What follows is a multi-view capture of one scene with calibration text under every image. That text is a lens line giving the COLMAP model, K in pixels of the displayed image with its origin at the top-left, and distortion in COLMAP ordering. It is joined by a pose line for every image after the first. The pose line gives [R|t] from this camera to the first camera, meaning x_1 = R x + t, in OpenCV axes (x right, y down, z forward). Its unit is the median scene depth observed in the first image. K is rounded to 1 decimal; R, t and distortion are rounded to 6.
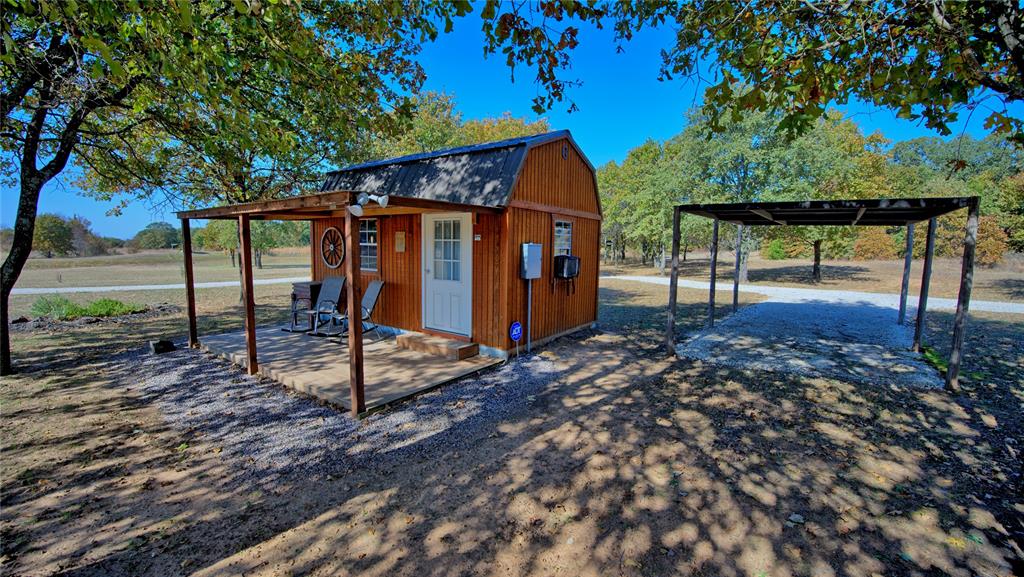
lens RADIAL K [[412.8, 0, 512.0], [0, 412.8, 288.5], [0, 0, 1]] dist [-0.051816, 0.000003]
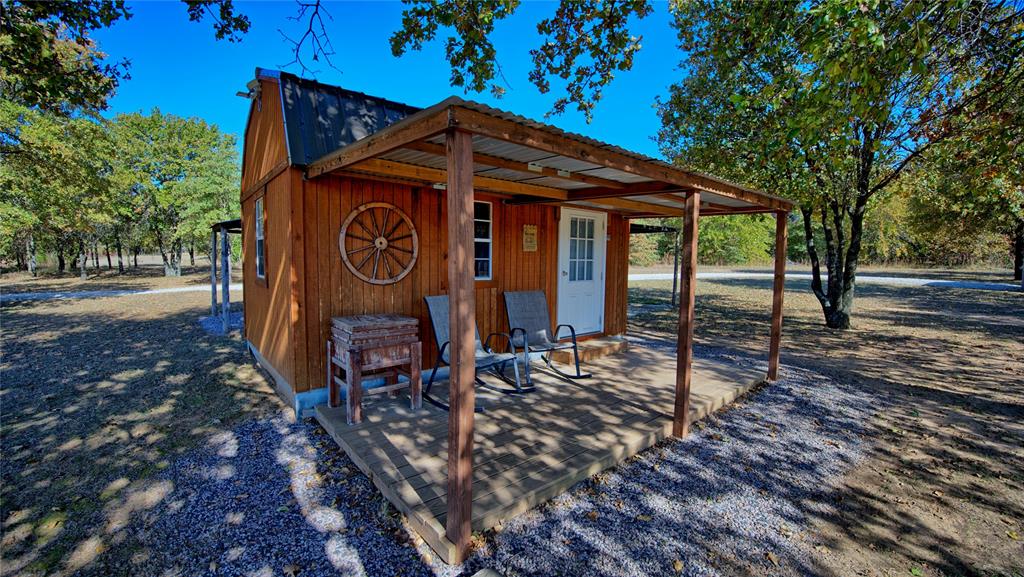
lens RADIAL K [[412.8, 0, 512.0], [0, 412.8, 288.5], [0, 0, 1]] dist [-0.051816, 0.000003]
pose [[0.262987, -0.083251, 0.961201, -1.660365], [0.094859, 0.993674, 0.060110, -0.111252], [-0.960125, 0.075371, 0.269221, 1.334804]]
